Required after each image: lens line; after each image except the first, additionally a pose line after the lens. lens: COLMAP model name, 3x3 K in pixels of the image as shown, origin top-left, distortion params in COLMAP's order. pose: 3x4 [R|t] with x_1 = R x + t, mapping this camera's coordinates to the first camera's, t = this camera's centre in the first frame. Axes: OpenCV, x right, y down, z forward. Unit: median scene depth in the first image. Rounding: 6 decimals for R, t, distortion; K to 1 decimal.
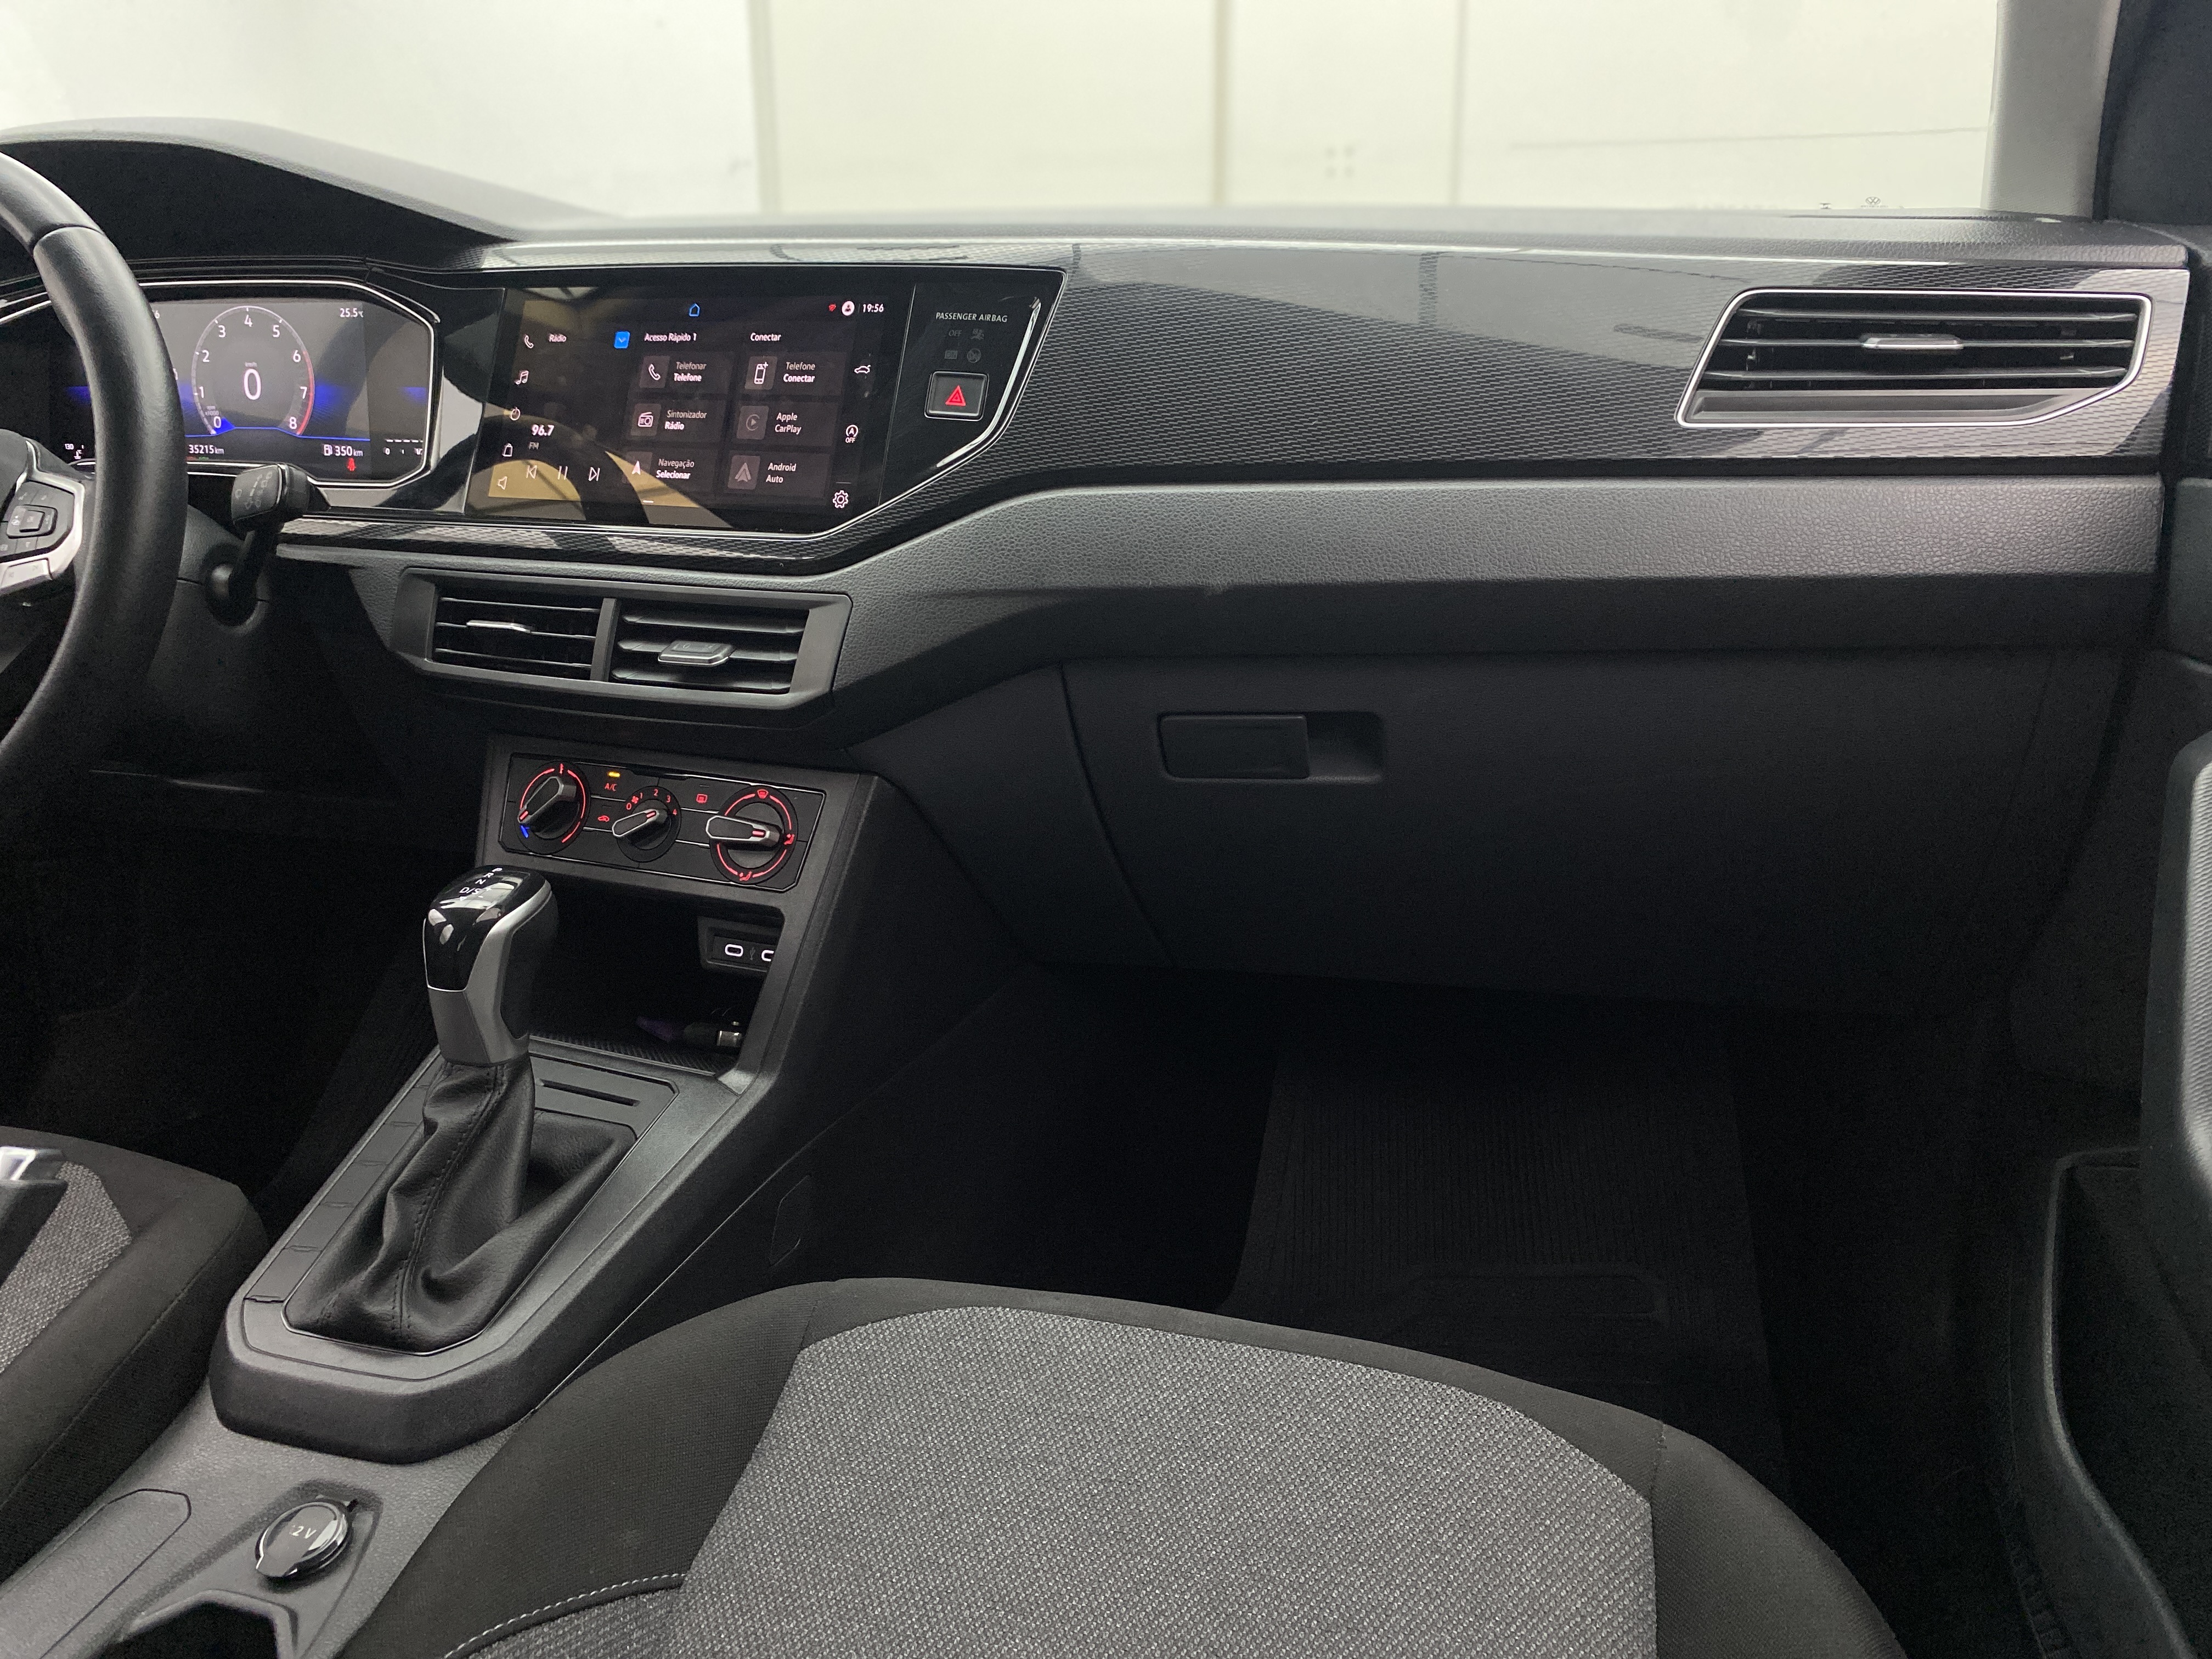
lens RADIAL K [[1693.0, 0, 1115.9], [0, 1693.0, 827.4], [0, 0, 1]] dist [0.042267, -0.047460]
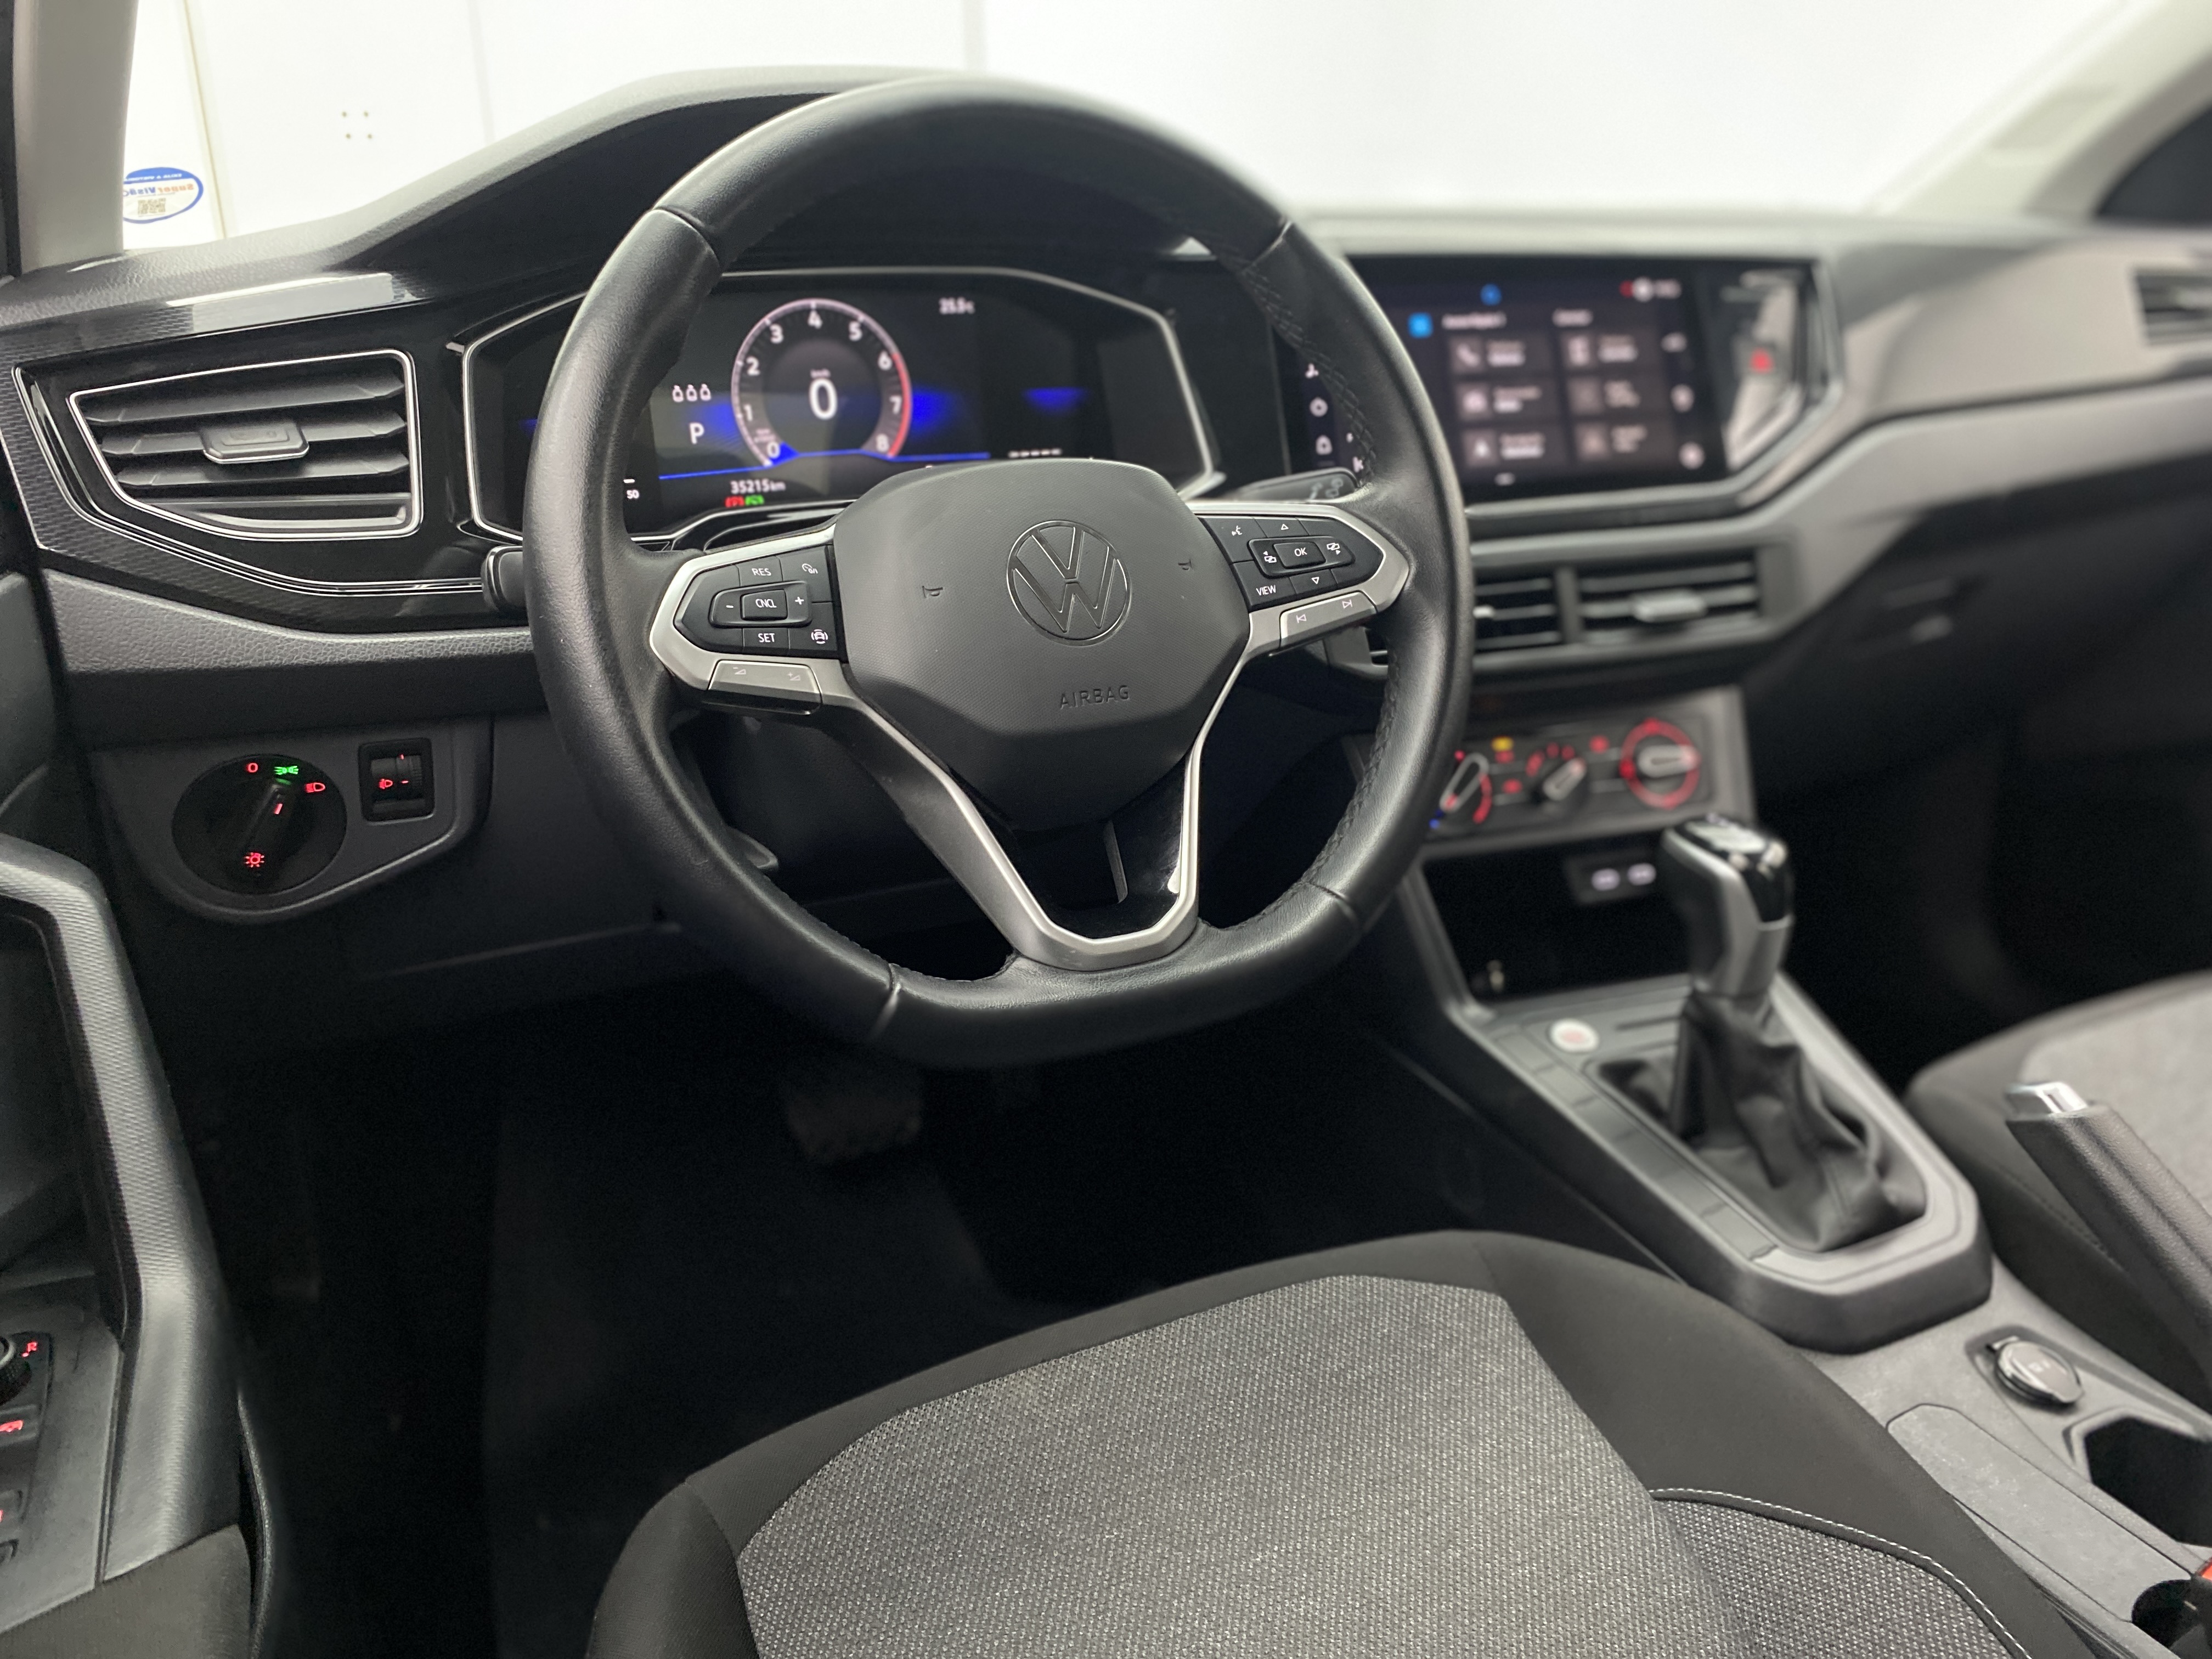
lens RADIAL K [[1743.2, 0, 1119.4], [0, 1743.2, 812.8], [0, 0, 1]] dist [0.004135, -0.002399]
pose [[0.727834, -0.215004, 0.651177, -1.236080], [0.206844, 0.974183, 0.090459, -0.142524], [-0.653814, 0.068853, 0.753516, 0.374680]]
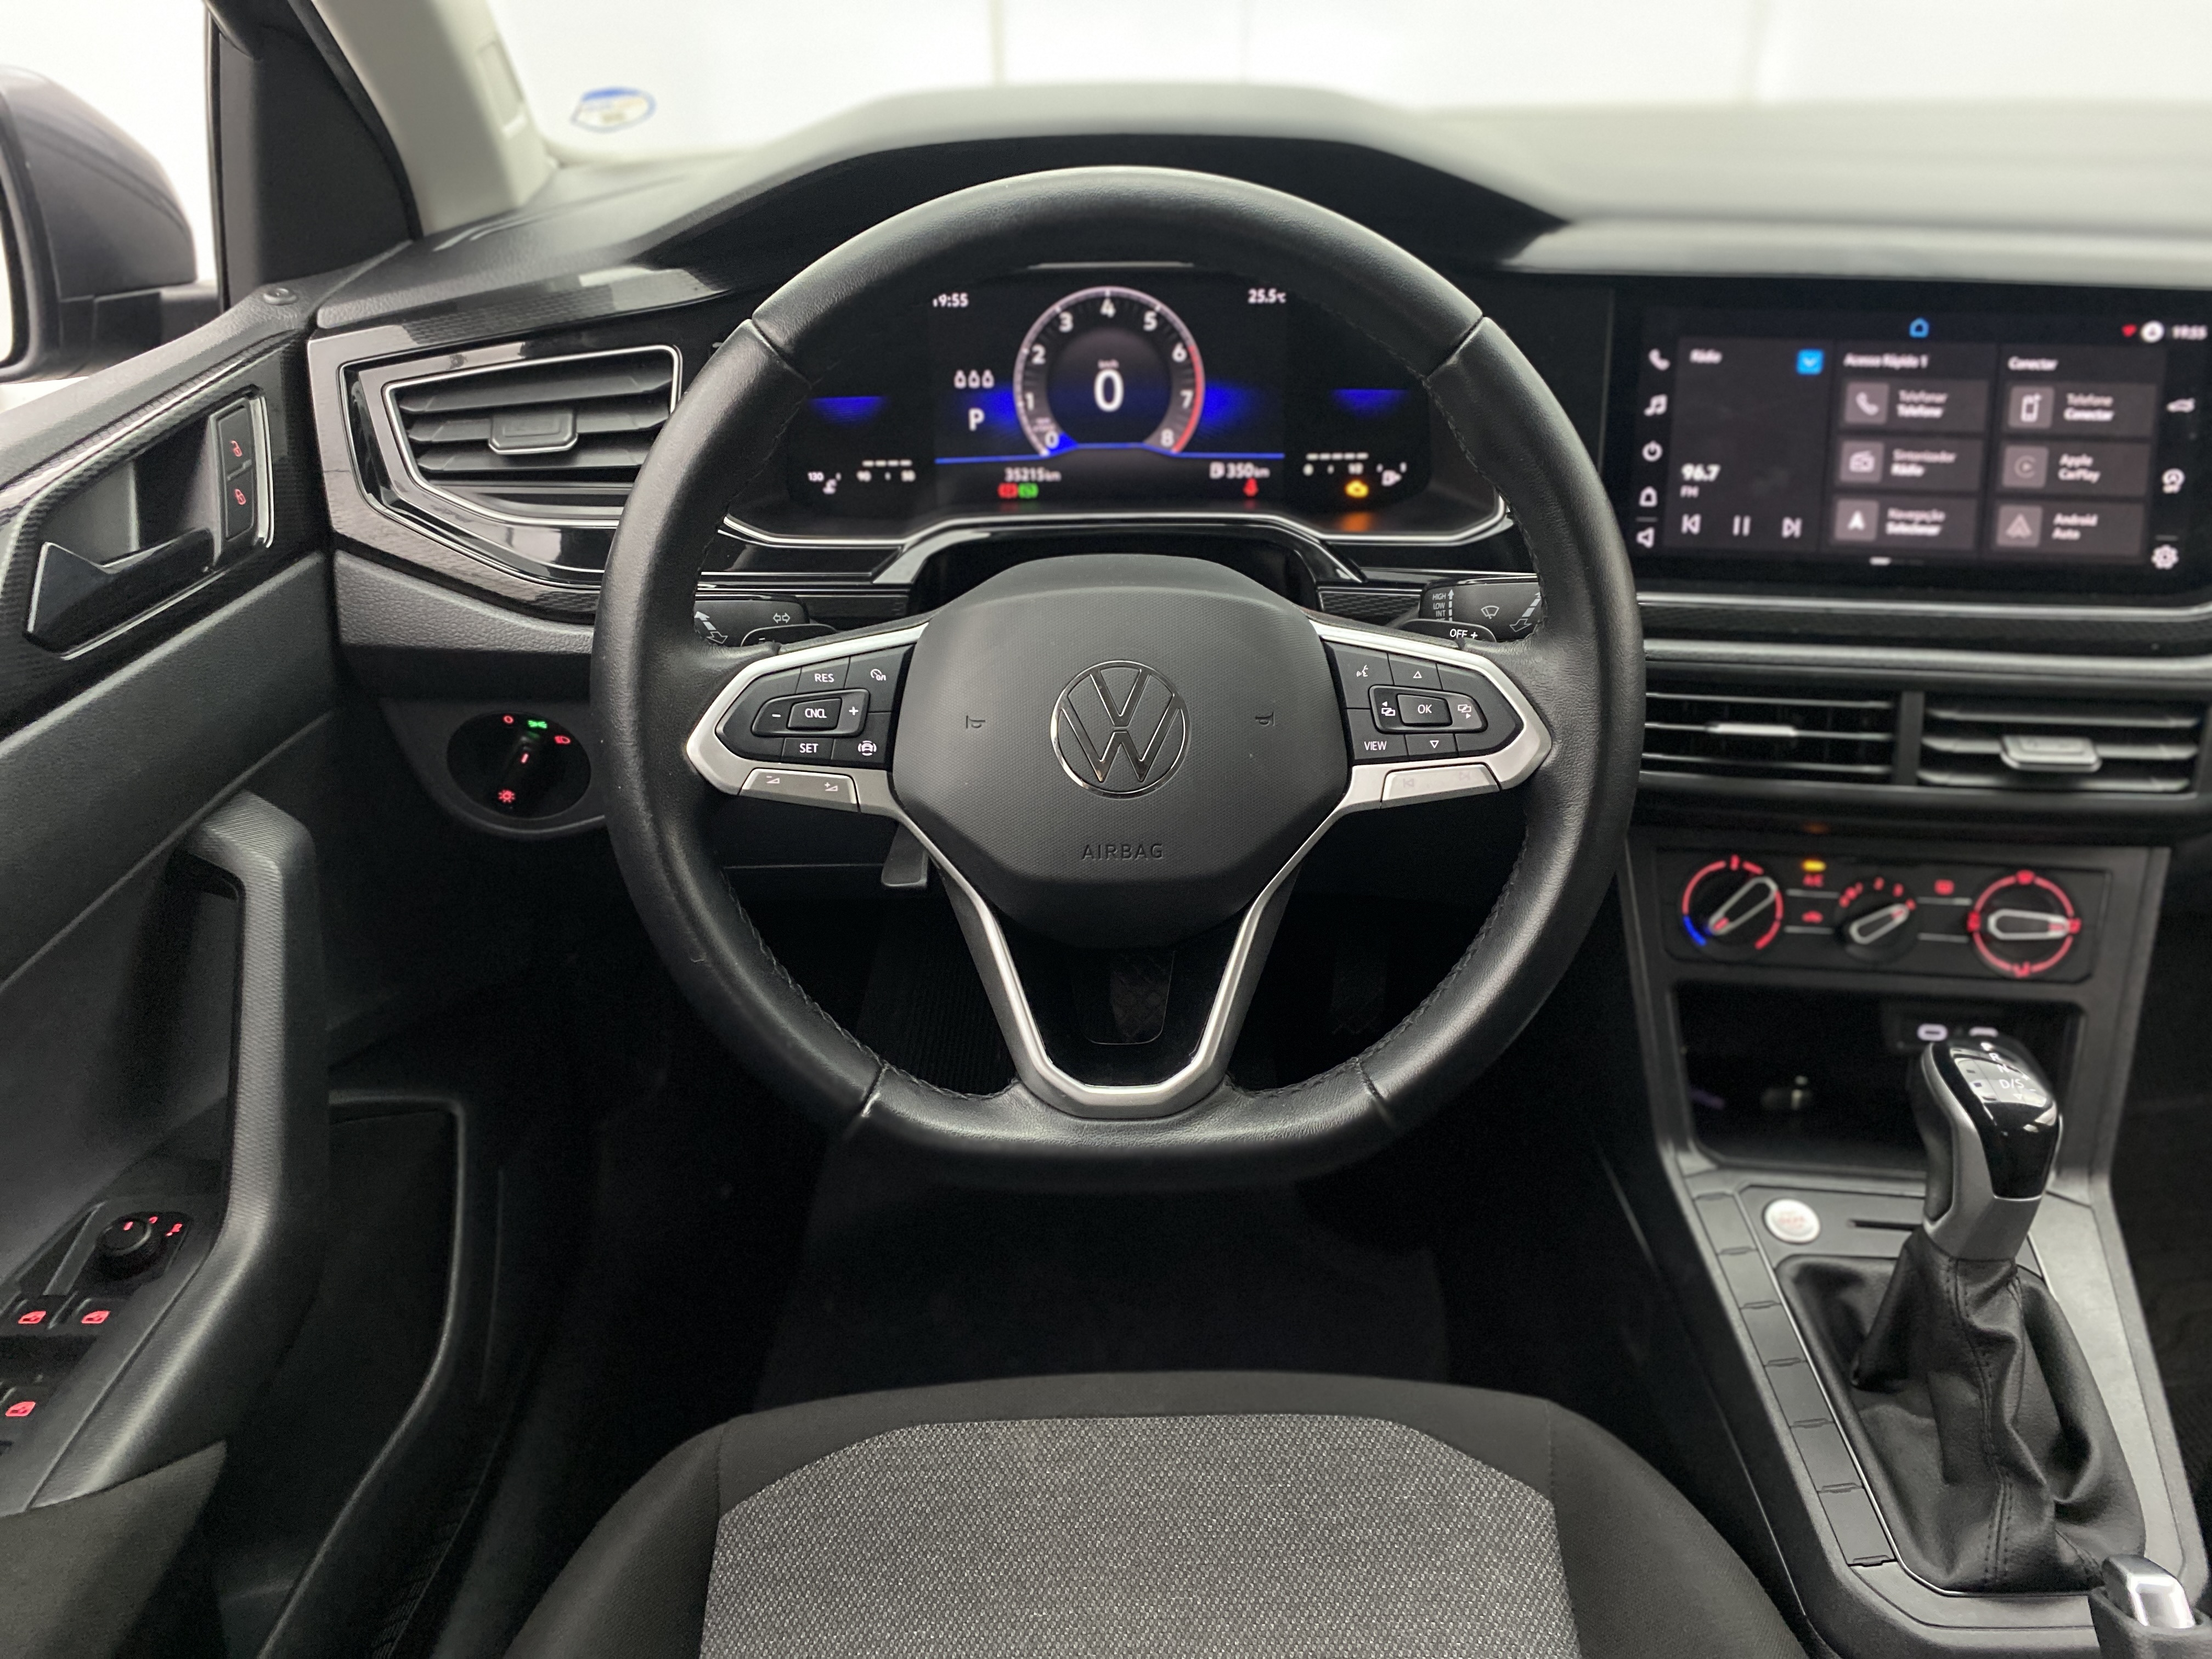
lens RADIAL K [[1743.2, 0, 1119.4], [0, 1743.2, 812.8], [0, 0, 1]] dist [0.004135, -0.002399]
pose [[0.954054, -0.140542, 0.264629, -0.929994], [0.087441, 0.975321, 0.202739, -0.290866], [-0.286591, -0.170285, 0.942798, 0.263593]]
